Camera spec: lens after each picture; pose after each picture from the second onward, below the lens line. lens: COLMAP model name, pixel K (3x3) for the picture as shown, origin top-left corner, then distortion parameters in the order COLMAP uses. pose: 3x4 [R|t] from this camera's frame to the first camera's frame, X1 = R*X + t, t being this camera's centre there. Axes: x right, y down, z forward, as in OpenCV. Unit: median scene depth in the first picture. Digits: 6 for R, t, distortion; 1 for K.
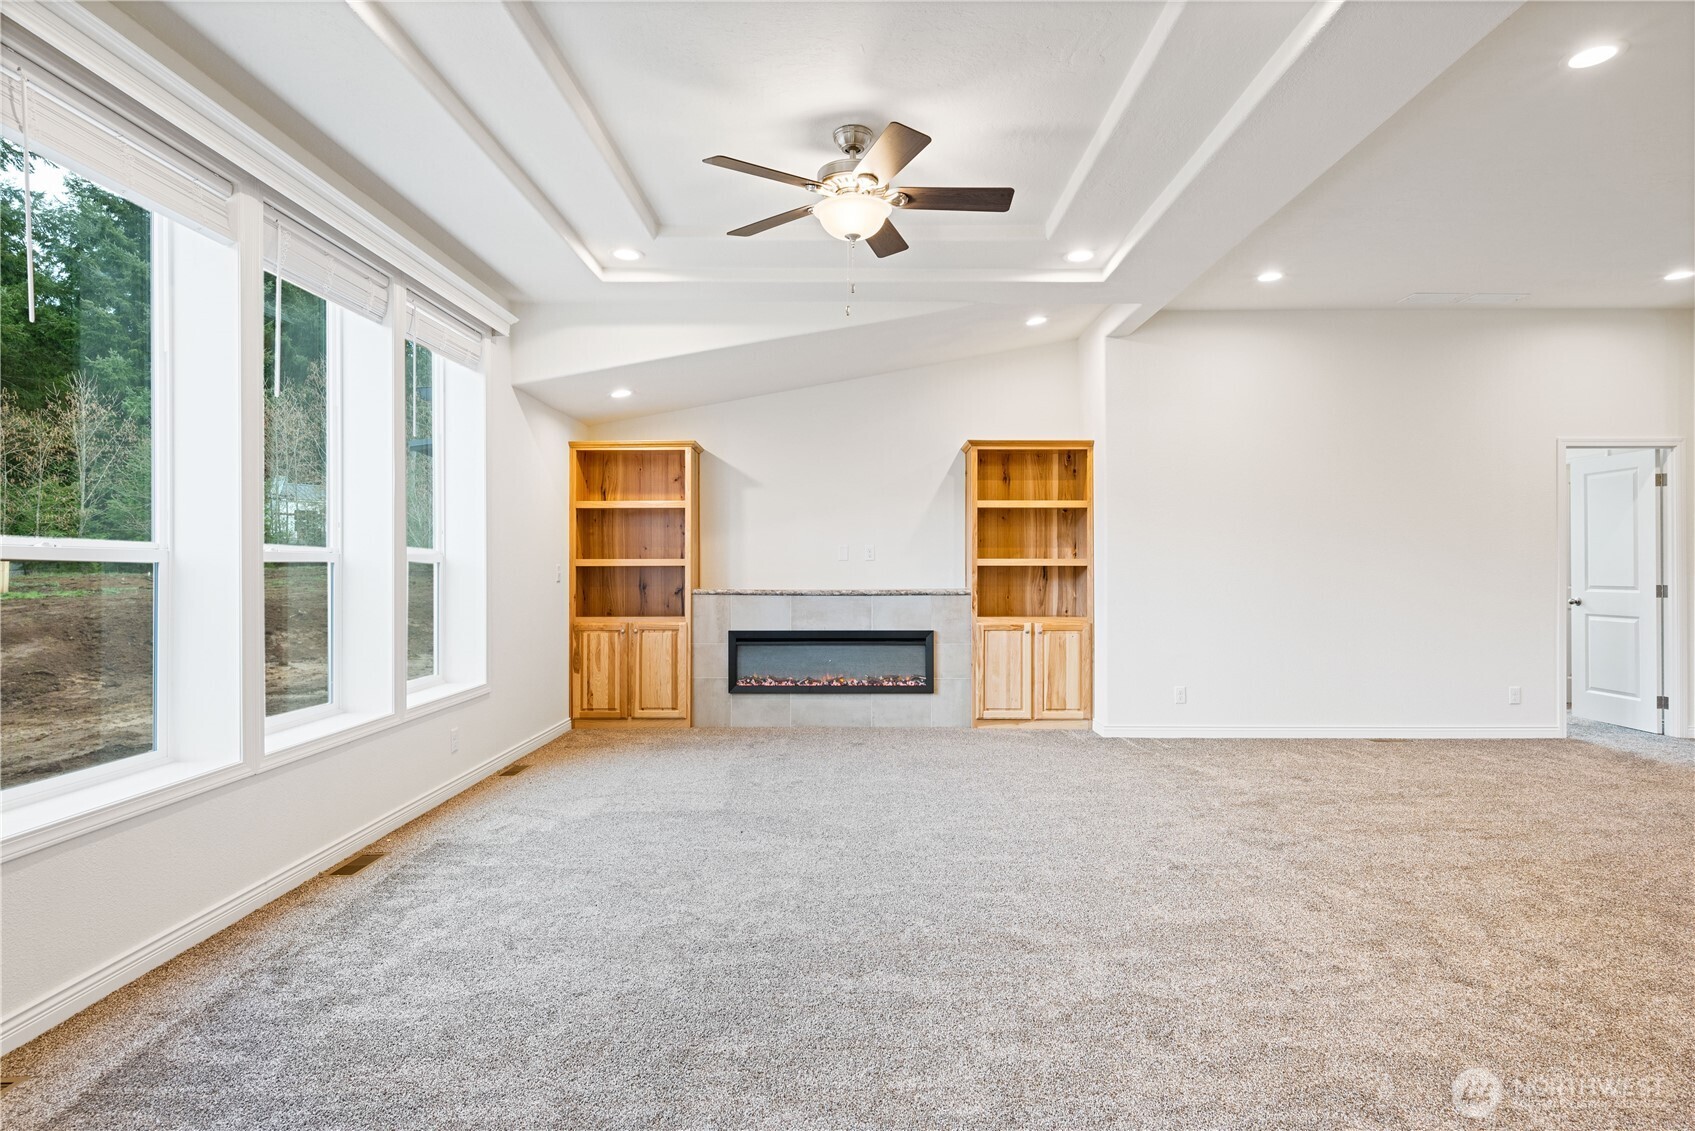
lens RADIAL K [[887.4, 0, 847.5], [0, 887.4, 565.5], [0, 0, 1]] dist [-0.001264, 0.000004]
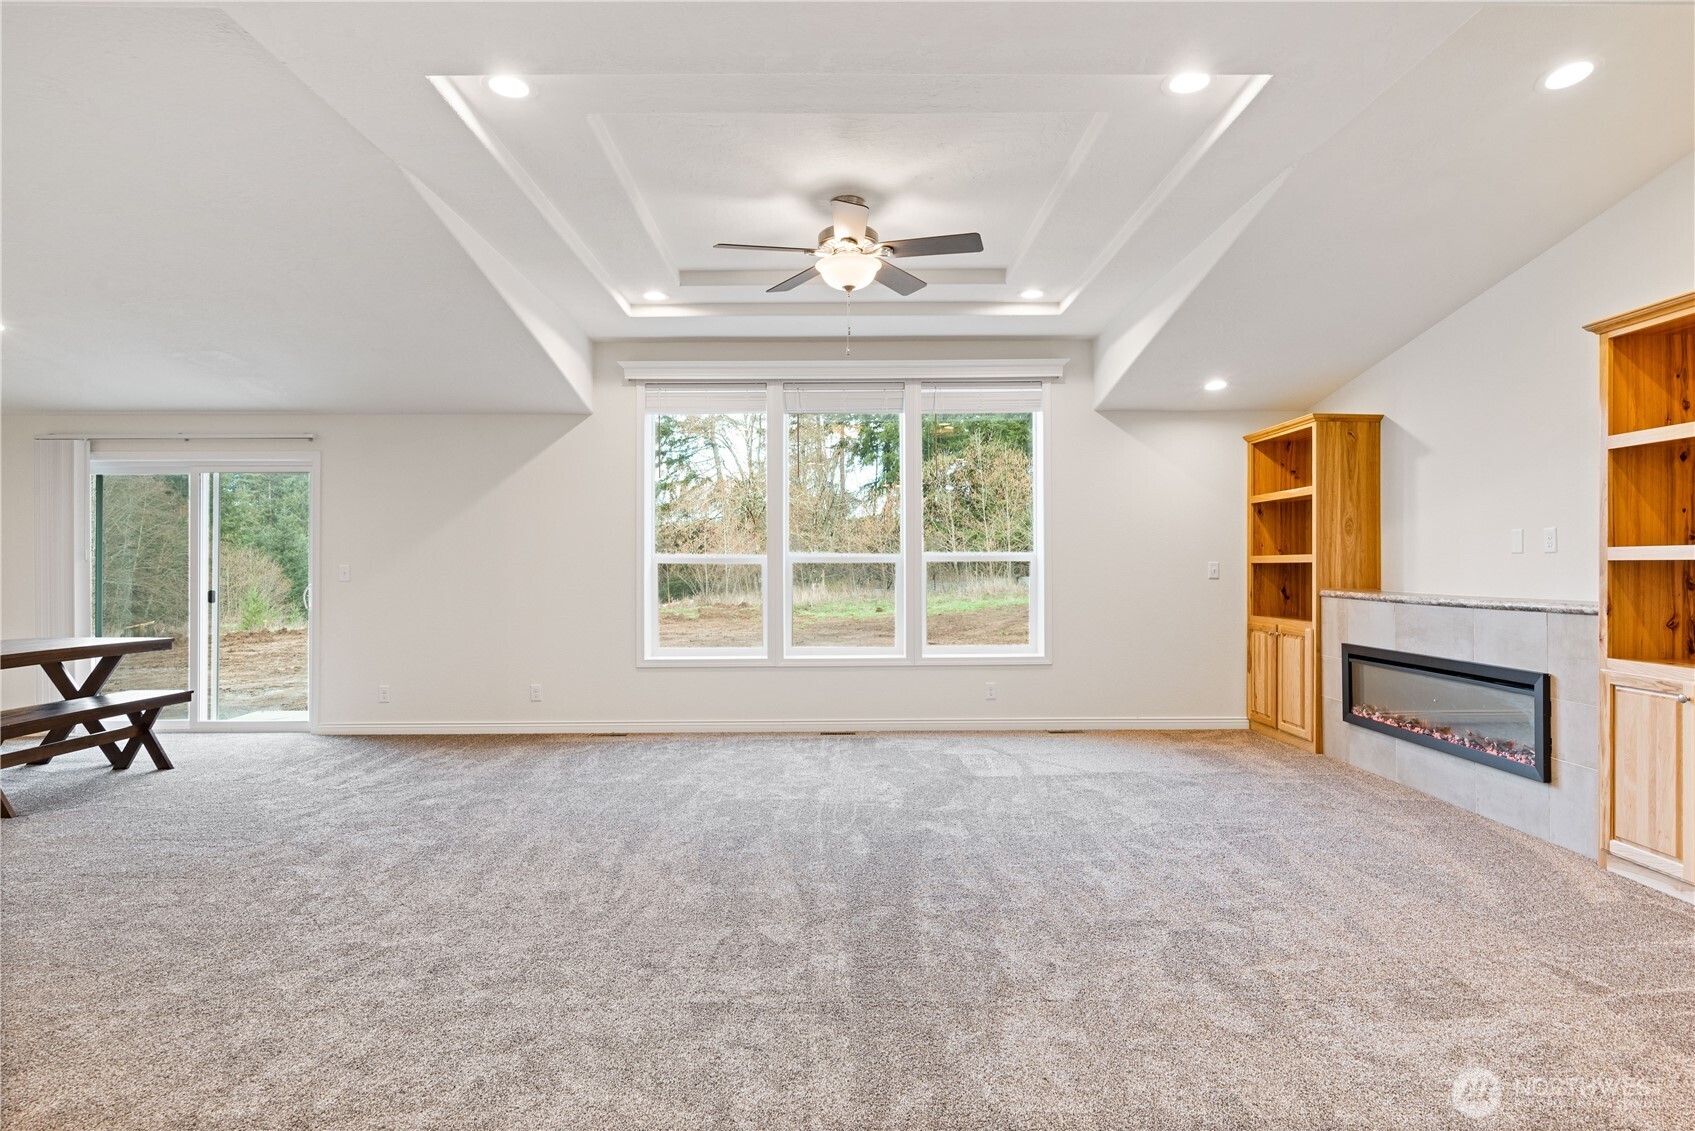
lens RADIAL K [[887.4, 0, 847.5], [0, 887.4, 565.5], [0, 0, 1]] dist [-0.001264, 0.000004]
pose [[0.018899, 0.000559, -0.999821, 0.660280], [0.004039, 0.999992, 0.000635, 0.000950], [0.999813, -0.004050, 0.018896, 0.537737]]
